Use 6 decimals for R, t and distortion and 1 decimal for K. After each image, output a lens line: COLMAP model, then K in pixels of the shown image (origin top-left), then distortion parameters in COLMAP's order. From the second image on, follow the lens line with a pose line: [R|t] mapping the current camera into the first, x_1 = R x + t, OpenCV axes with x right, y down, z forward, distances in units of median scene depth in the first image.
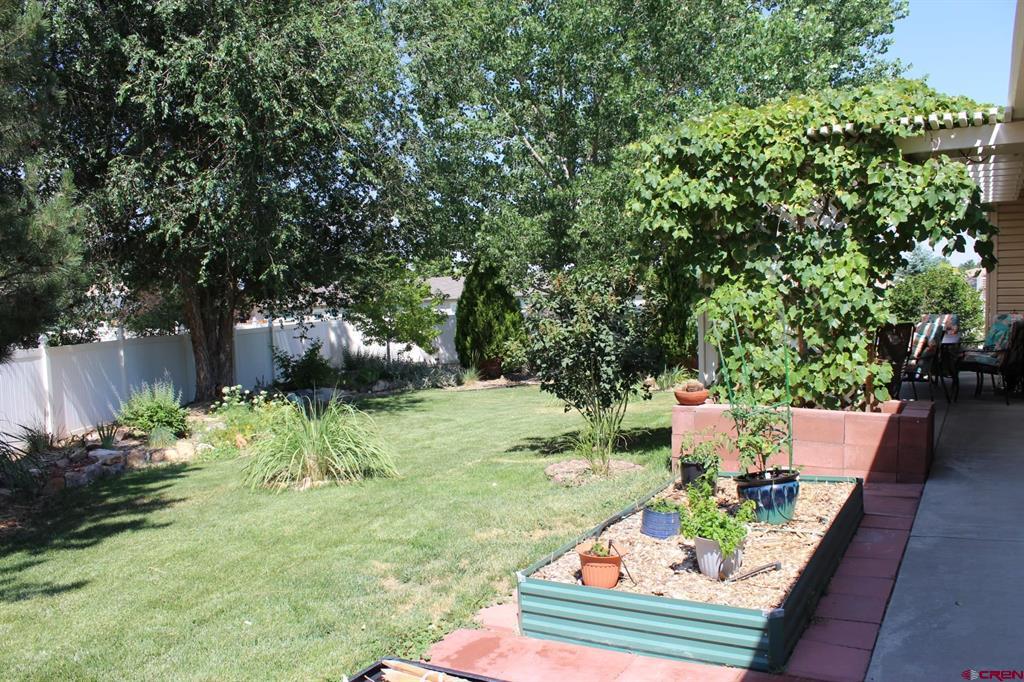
lens RADIAL K [[872.0, 0, 507.7], [0, 872.0, 337.5], [0, 0, 1]] dist [-0.068921, 0.051079]
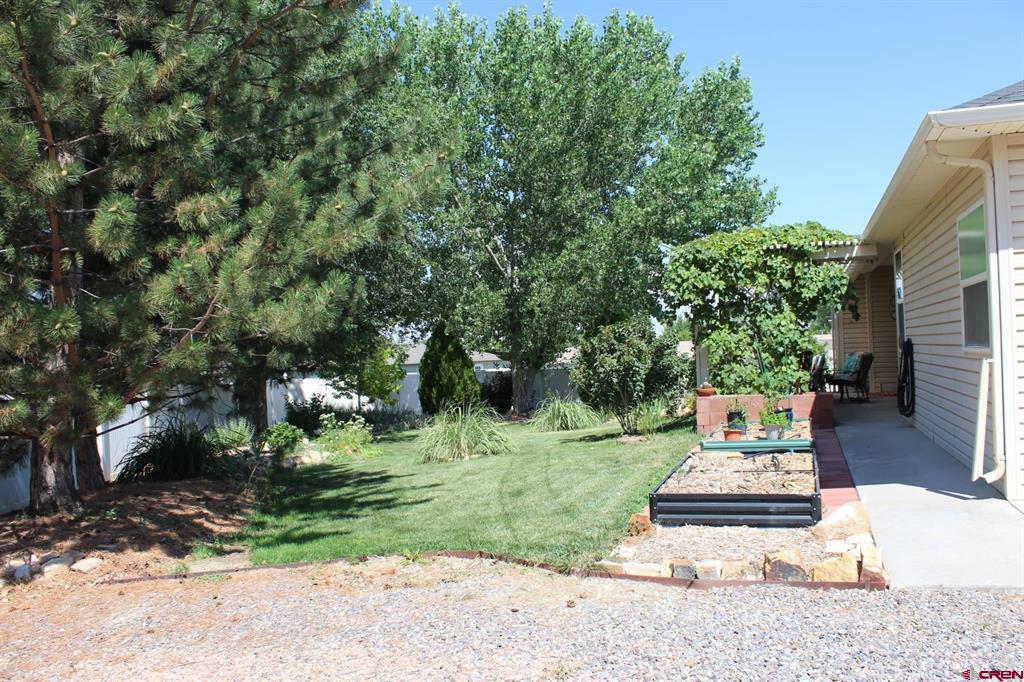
lens RADIAL K [[872.0, 0, 515.6], [0, 872.0, 341.6], [0, 0, 1]] dist [-0.068921, 0.051079]
pose [[0.981961, -0.005630, 0.189002, -0.526371], [0.020458, 0.996852, -0.076598, 0.095930], [-0.187976, 0.079083, 0.978985, -0.712730]]
